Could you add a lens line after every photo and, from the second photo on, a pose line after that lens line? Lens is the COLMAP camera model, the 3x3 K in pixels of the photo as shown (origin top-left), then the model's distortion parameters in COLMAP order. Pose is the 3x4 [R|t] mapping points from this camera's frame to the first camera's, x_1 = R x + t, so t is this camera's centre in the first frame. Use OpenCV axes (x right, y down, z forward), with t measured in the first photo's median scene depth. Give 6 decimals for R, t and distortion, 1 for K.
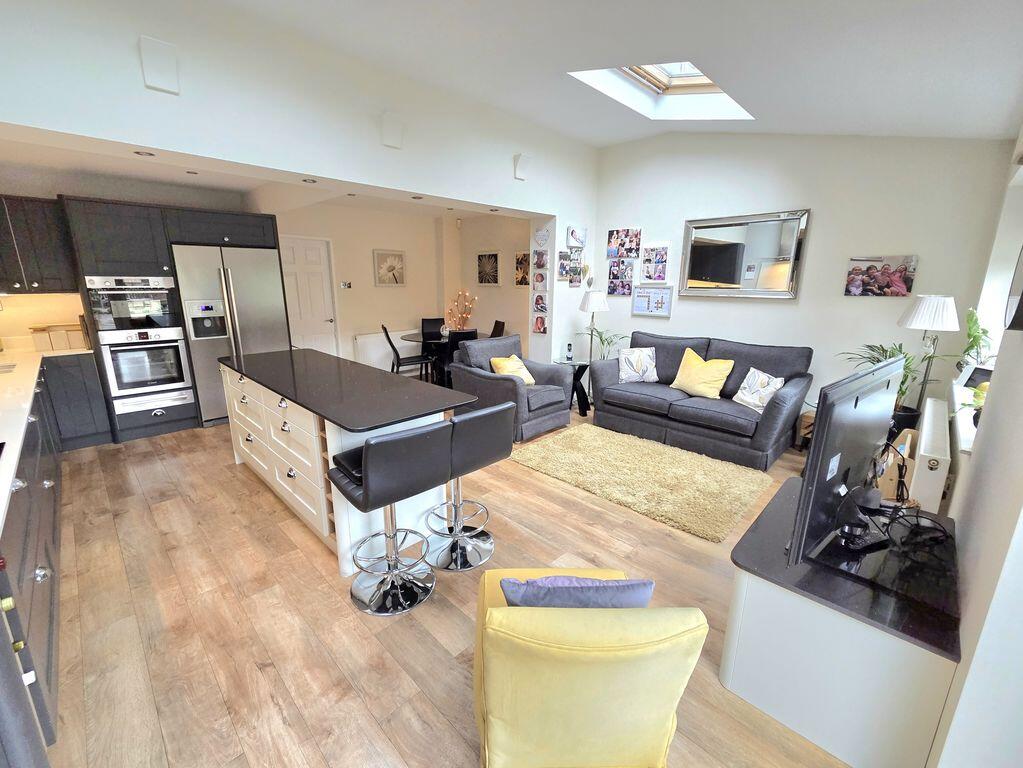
lens RADIAL K [[422.1, 0, 496.5], [0, 422.1, 384.3], [0, 0, 1]] dist [0.002655, 0.000220]
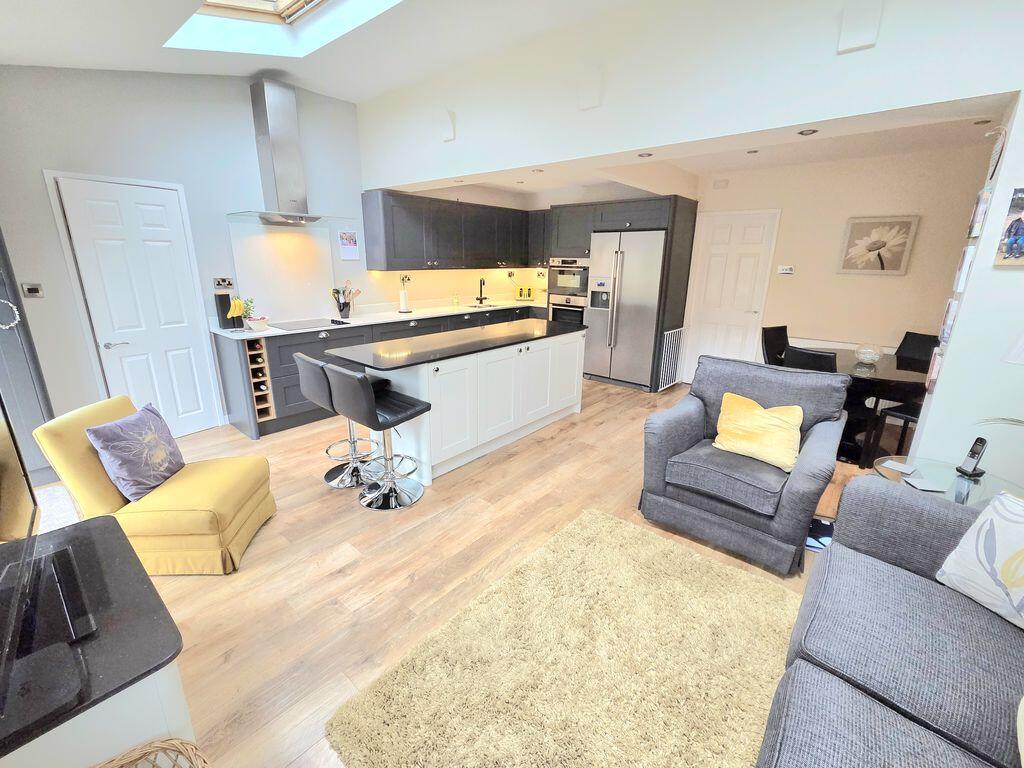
lens RADIAL K [[441.6, 0, 511.5], [0, 441.6, 381.0], [0, 0, 1]] dist [0.007036, -0.000076]
pose [[0.087973, 0.267128, -0.959637, 0.623723], [-0.250861, 0.938264, 0.238181, -0.166215], [0.964017, 0.219782, 0.149554, 0.659462]]
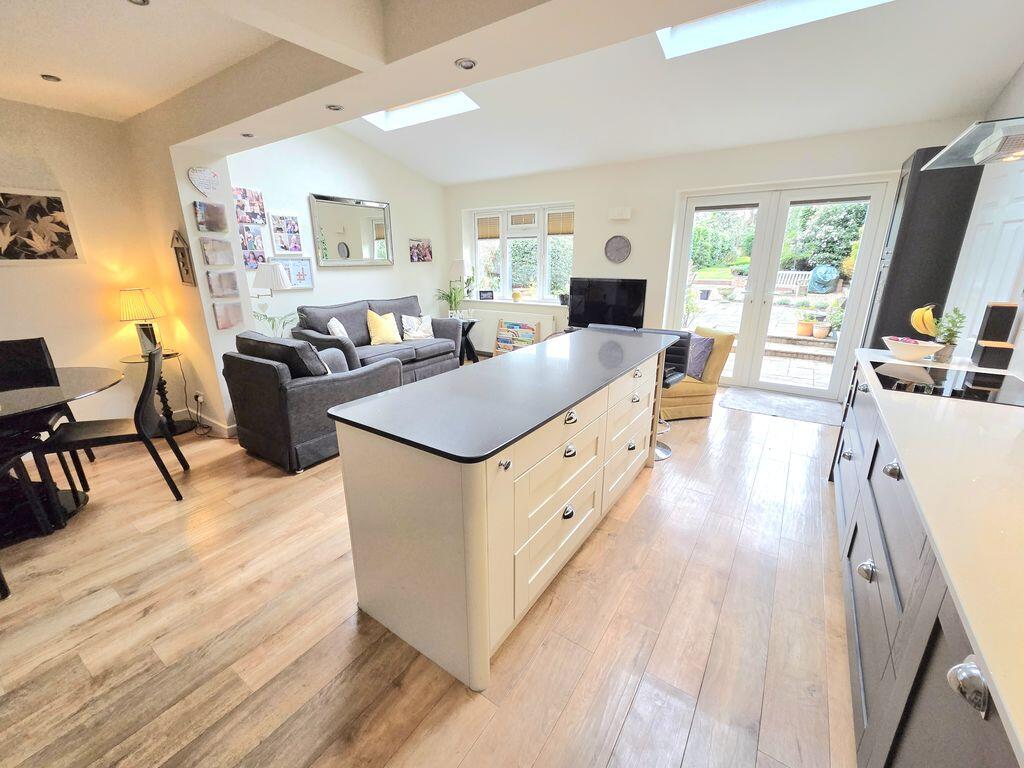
lens RADIAL K [[424.7, 0, 512.0], [0, 424.7, 384.0], [0, 0, 1]] dist [0.006154, 0.000027]
pose [[-0.187599, -0.280034, 0.941482, -0.837352], [0.241015, 0.916074, 0.320501, -0.189188], [-0.952218, 0.287037, -0.104362, 0.842467]]
